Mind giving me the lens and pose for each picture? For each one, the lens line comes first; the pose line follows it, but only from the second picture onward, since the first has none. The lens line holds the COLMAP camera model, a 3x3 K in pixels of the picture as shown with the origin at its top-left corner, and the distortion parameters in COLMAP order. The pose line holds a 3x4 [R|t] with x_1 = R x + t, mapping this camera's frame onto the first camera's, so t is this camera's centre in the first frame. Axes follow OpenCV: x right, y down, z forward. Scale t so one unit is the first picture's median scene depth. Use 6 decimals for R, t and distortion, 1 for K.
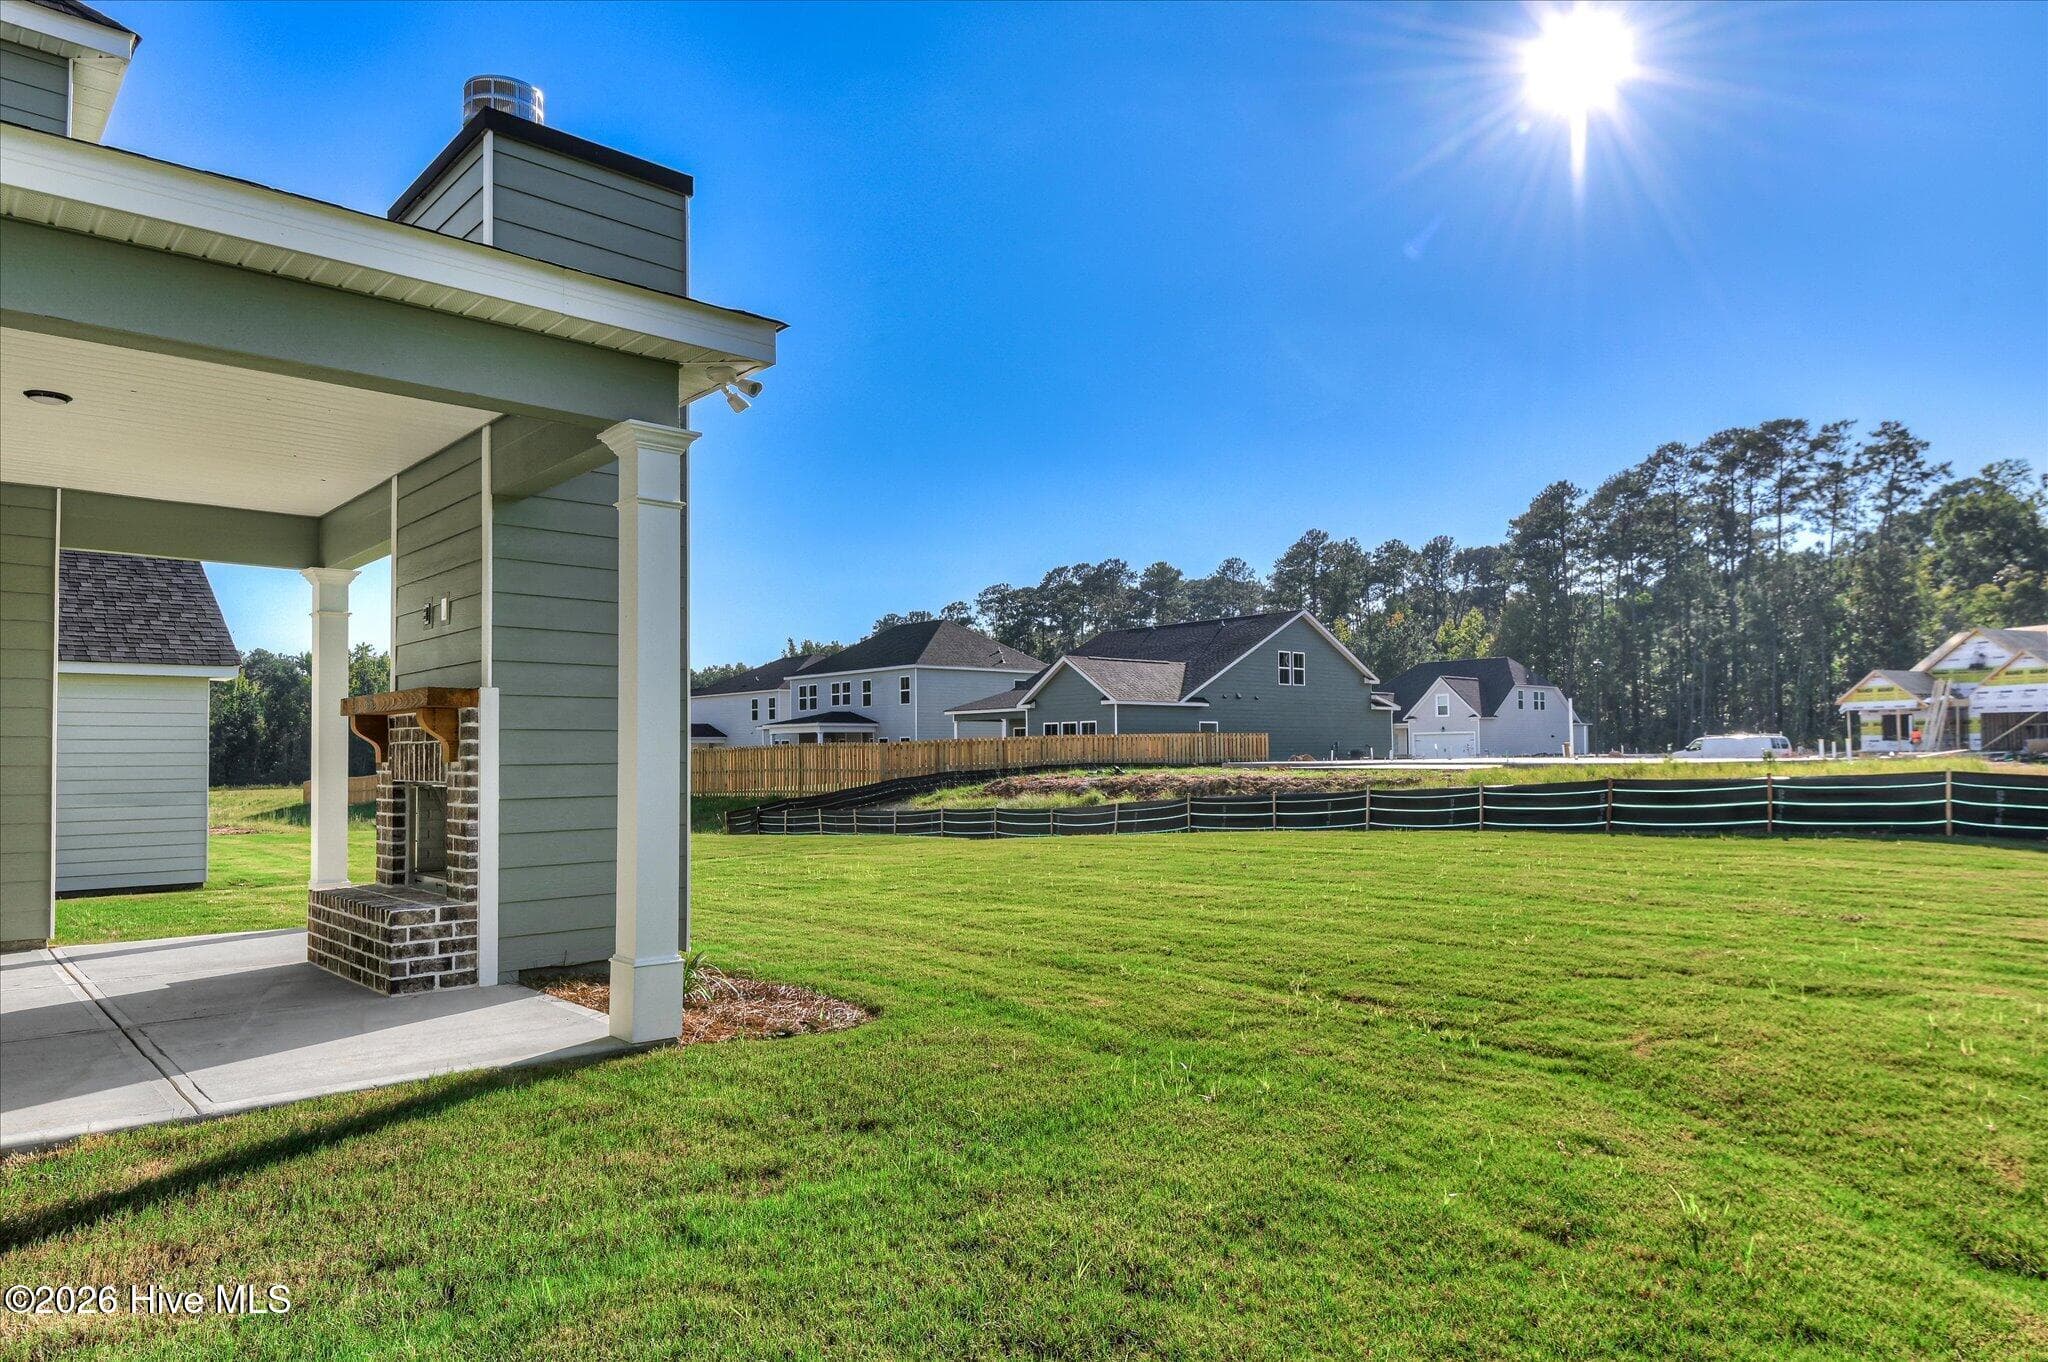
lens RADIAL K [[1269.9, 0, 1017.3], [0, 1269.9, 736.0], [0, 0, 1]] dist [0.001444, -0.002143]
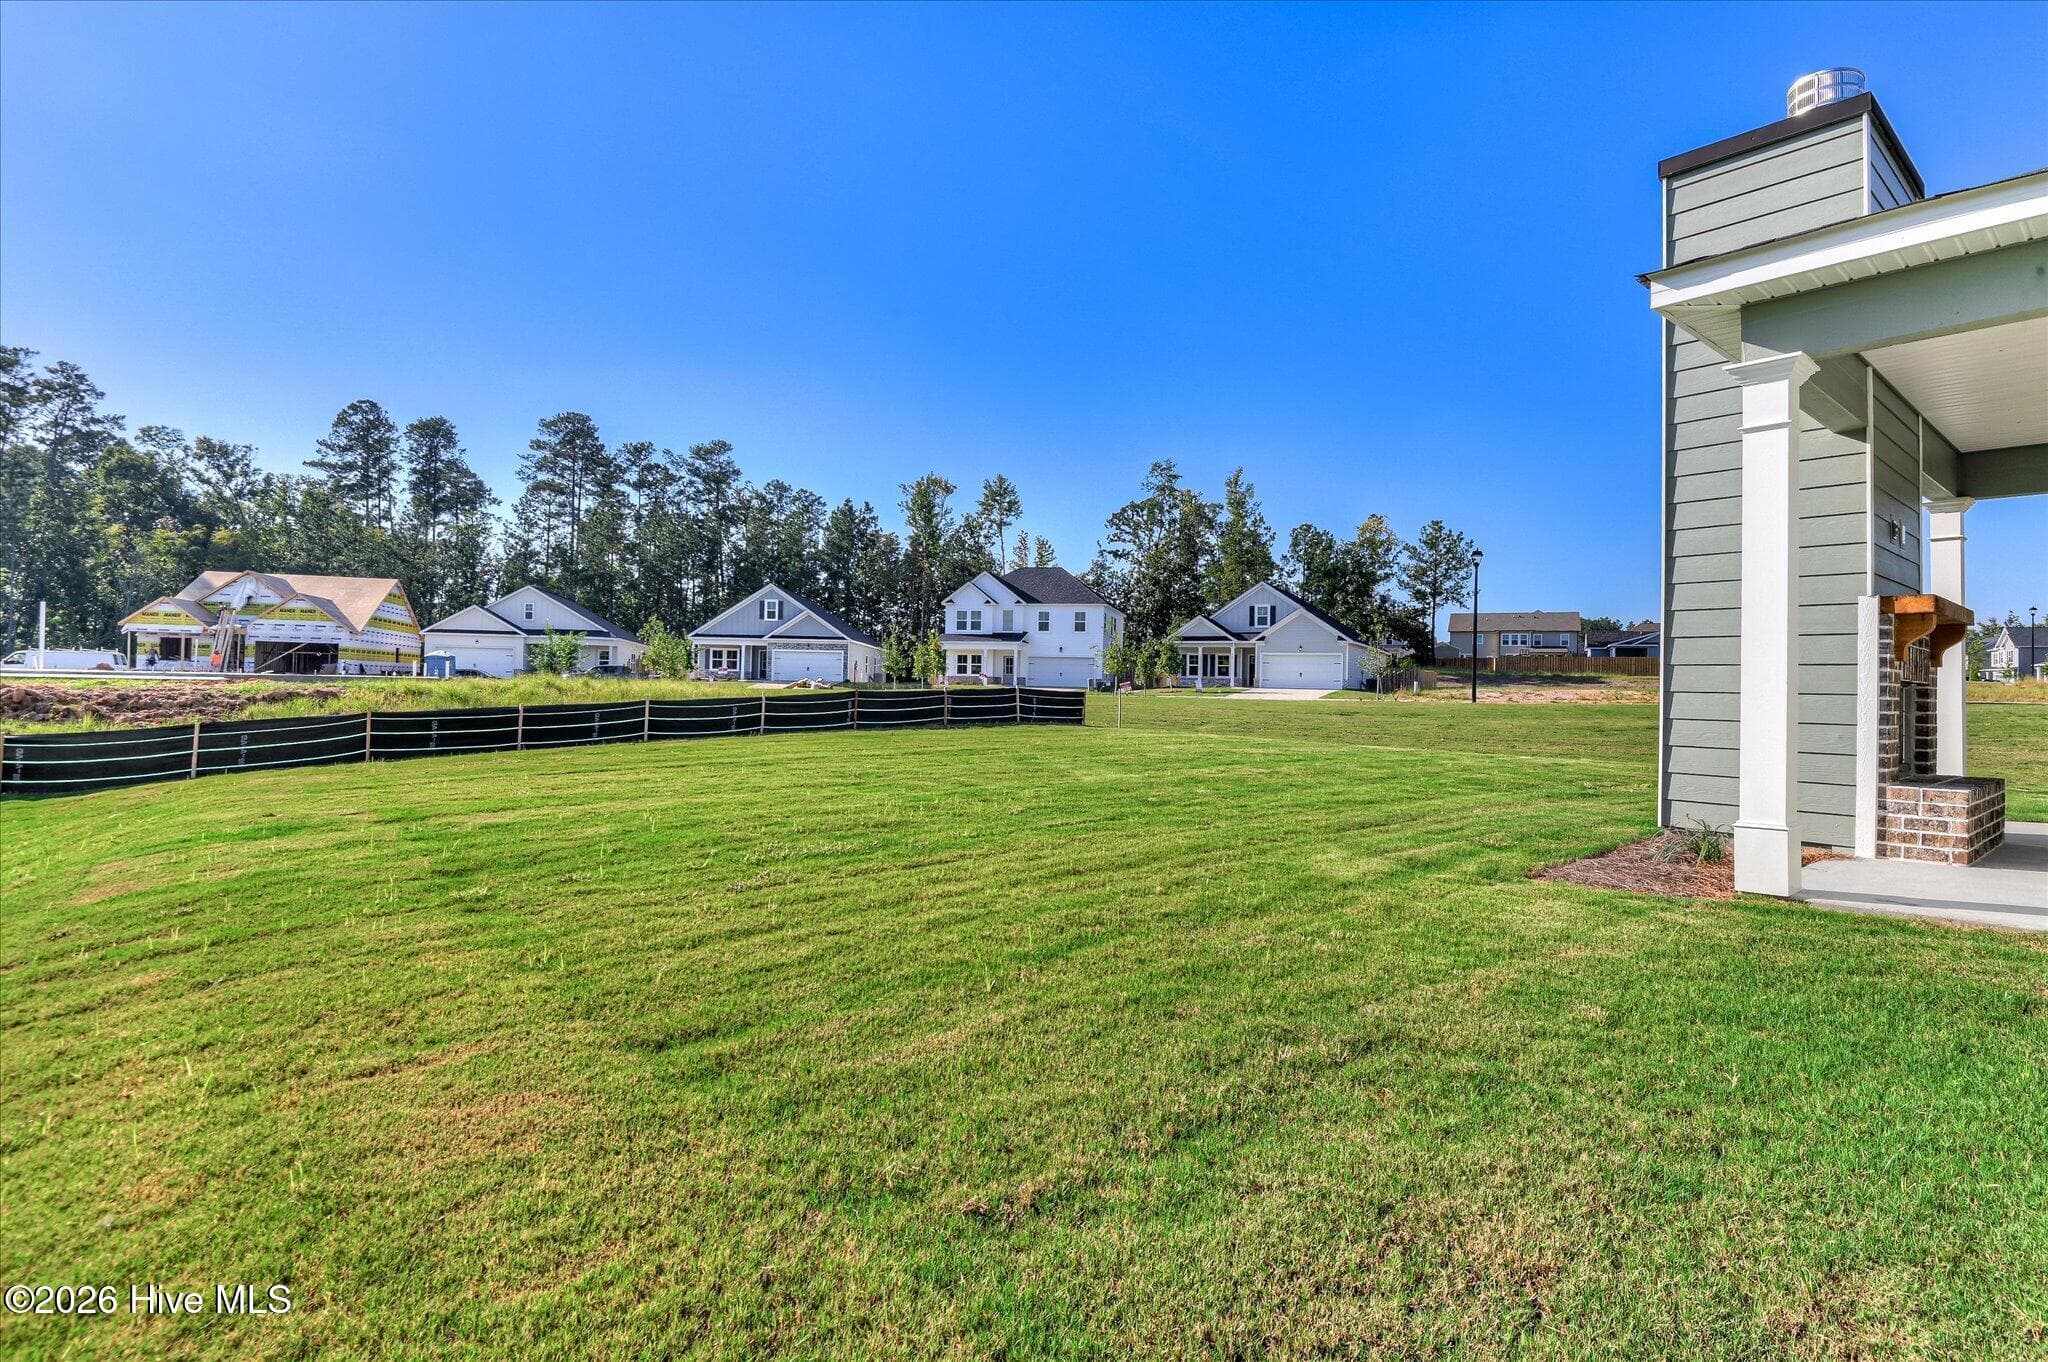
lens RADIAL K [[1029.7, 0, 1024.0], [0, 1029.7, 681.0], [0, 0, 1]] dist [-0.002914, -0.019287]
pose [[0.038547, 0.016248, 0.999125, -0.161083], [-0.034310, 0.999300, -0.014927, 0.007940], [-0.998668, -0.033705, 0.039077, 0.186855]]
